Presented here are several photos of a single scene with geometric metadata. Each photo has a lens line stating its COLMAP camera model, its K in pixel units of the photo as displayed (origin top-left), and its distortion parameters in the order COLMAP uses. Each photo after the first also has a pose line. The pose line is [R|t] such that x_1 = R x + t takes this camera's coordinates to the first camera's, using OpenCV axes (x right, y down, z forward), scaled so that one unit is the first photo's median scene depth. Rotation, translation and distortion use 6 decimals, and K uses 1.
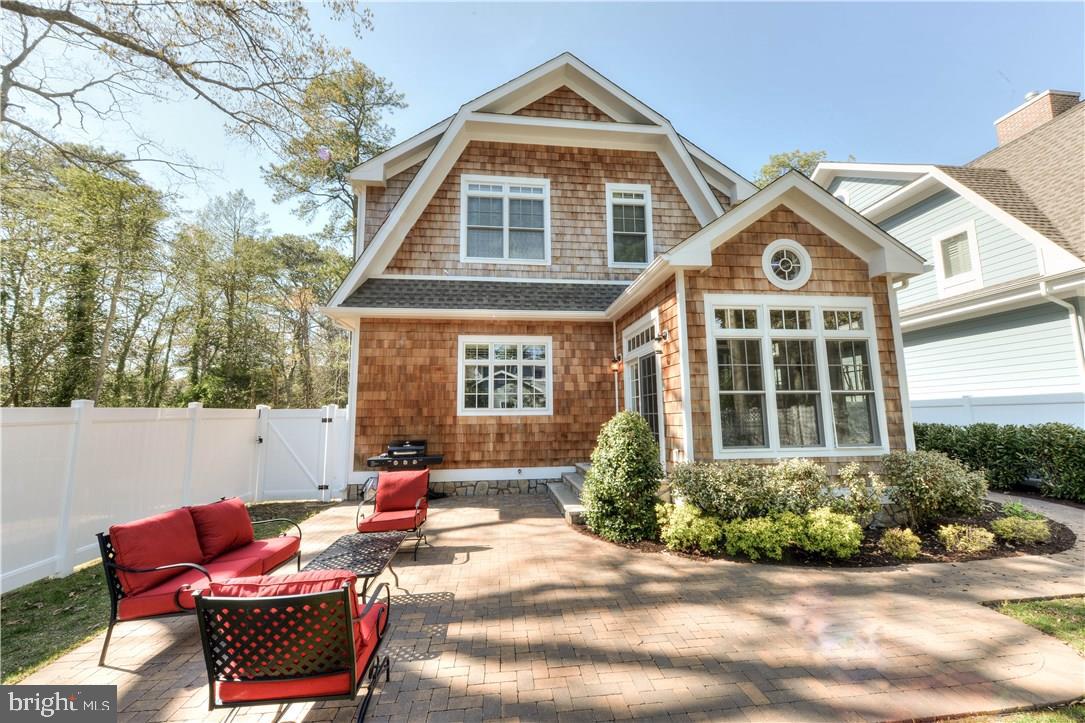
lens RADIAL K [[416.9, 0, 551.0], [0, 416.9, 353.9], [0, 0, 1]] dist [0.001374, -0.000427]
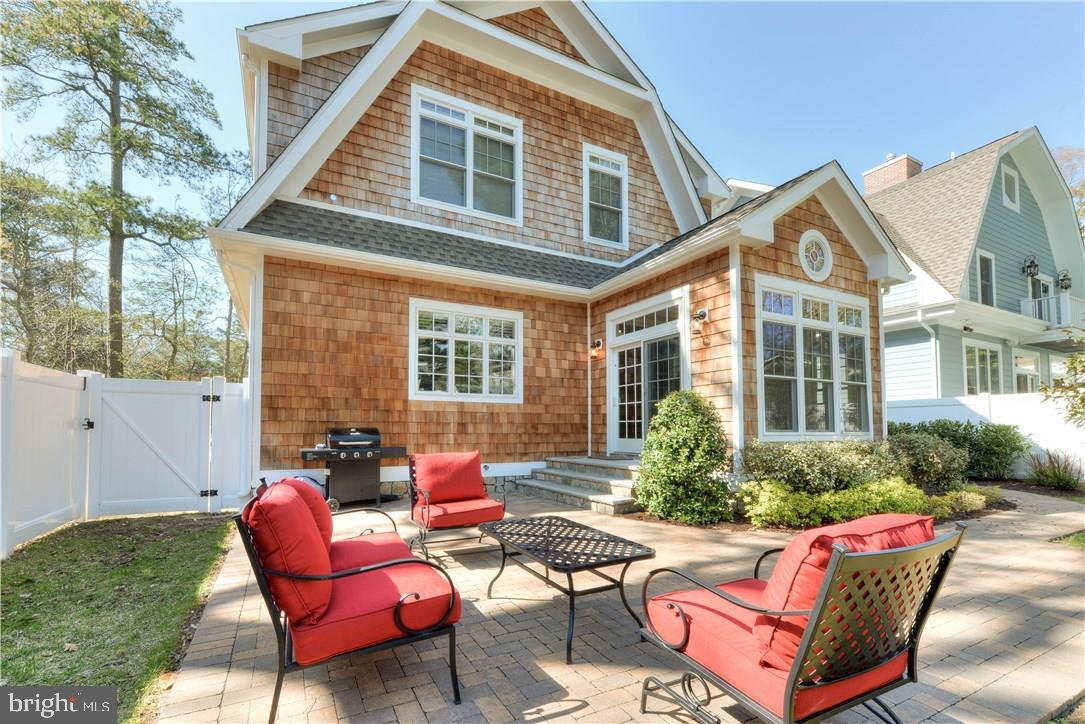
lens RADIAL K [[450.9, 0, 527.9], [0, 450.9, 405.3], [0, 0, 1]] dist [-0.001417, 0.000569]
pose [[0.934720, 0.039664, 0.353165, -0.309990], [-0.071609, 0.994390, 0.077845, 0.075172], [-0.348096, -0.098052, 0.932317, 0.123154]]
